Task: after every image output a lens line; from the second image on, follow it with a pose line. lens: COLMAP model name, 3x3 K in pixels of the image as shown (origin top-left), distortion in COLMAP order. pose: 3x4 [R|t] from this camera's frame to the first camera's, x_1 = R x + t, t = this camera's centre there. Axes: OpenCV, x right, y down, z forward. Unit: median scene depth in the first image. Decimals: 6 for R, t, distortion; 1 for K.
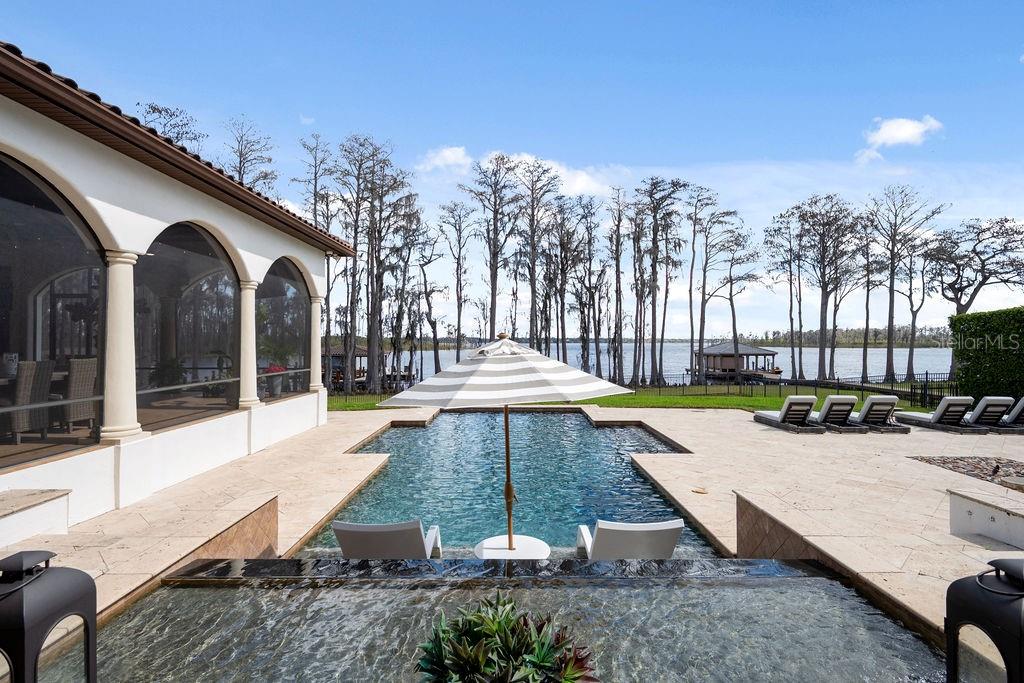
lens RADIAL K [[525.3, 0, 512.0], [0, 525.3, 341.5], [0, 0, 1]] dist [0.000274, 0.000188]
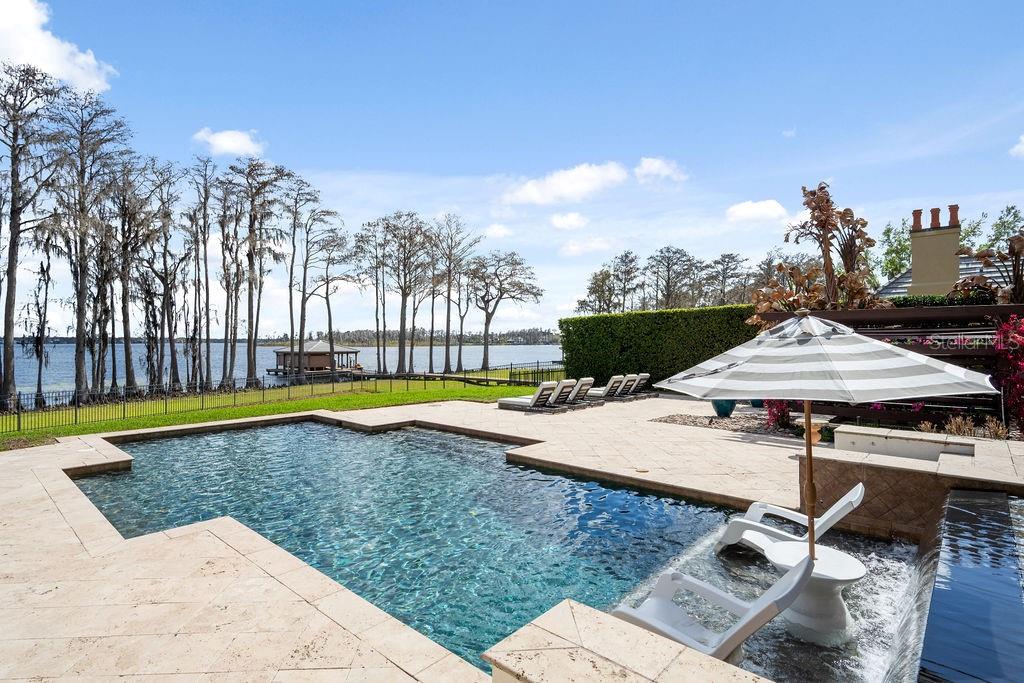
lens RADIAL K [[515.7, 0, 512.0], [0, 515.7, 341.5], [0, 0, 1]] dist [0.000587, -0.000006]
pose [[0.672610, -0.000980, 0.739997, -0.081481], [0.001108, 0.999999, 0.000317, 0.003262], [-0.739996, 0.000607, 0.672611, 0.067893]]
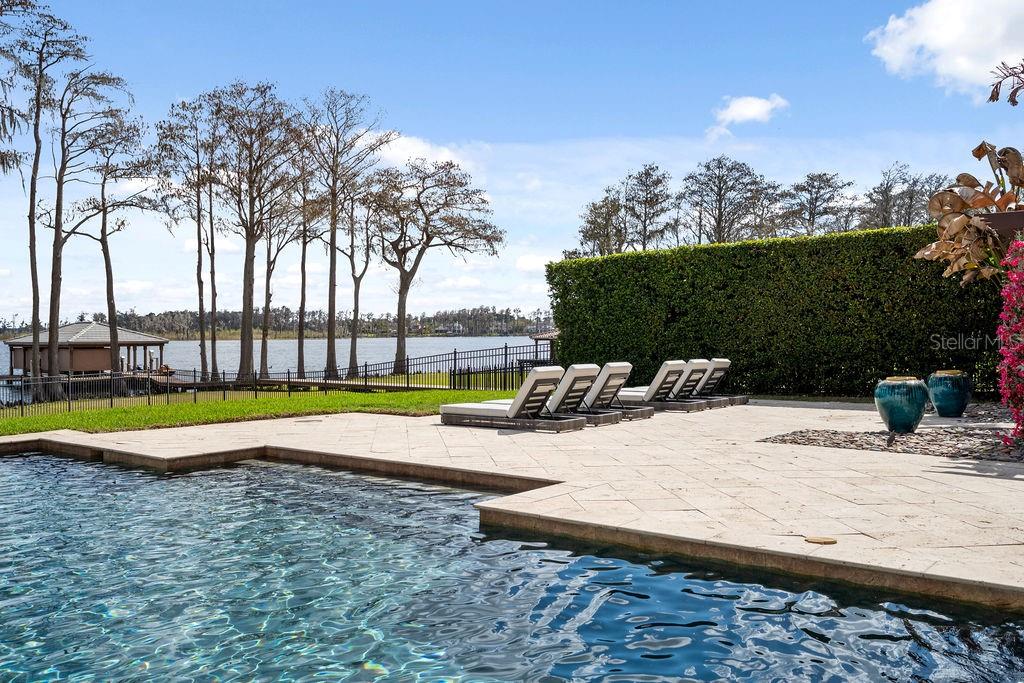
lens RADIAL K [[890.5, 0, 512.0], [0, 890.5, 341.5], [0, 0, 1]] dist [-0.006162, 0.004155]
pose [[0.613660, -0.012502, 0.789471, -0.053174], [0.004955, 0.999916, 0.011983, 0.015020], [-0.789555, -0.003441, 0.613670, 0.102891]]
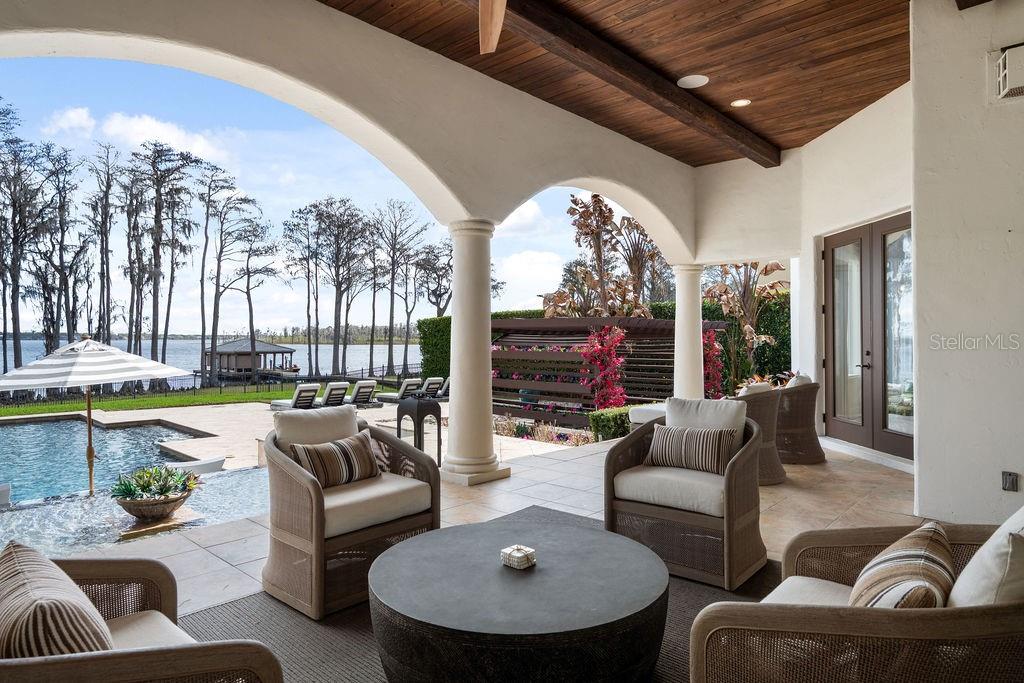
lens RADIAL K [[602.8, 0, 510.9], [0, 602.8, 327.9], [0, 0, 1]] dist [-0.001243, 0.000726]
pose [[0.690459, 0.014148, 0.723233, -0.031771], [-0.002044, 0.999843, -0.017607, -0.000766], [-0.723369, 0.010678, 0.690379, -0.070403]]
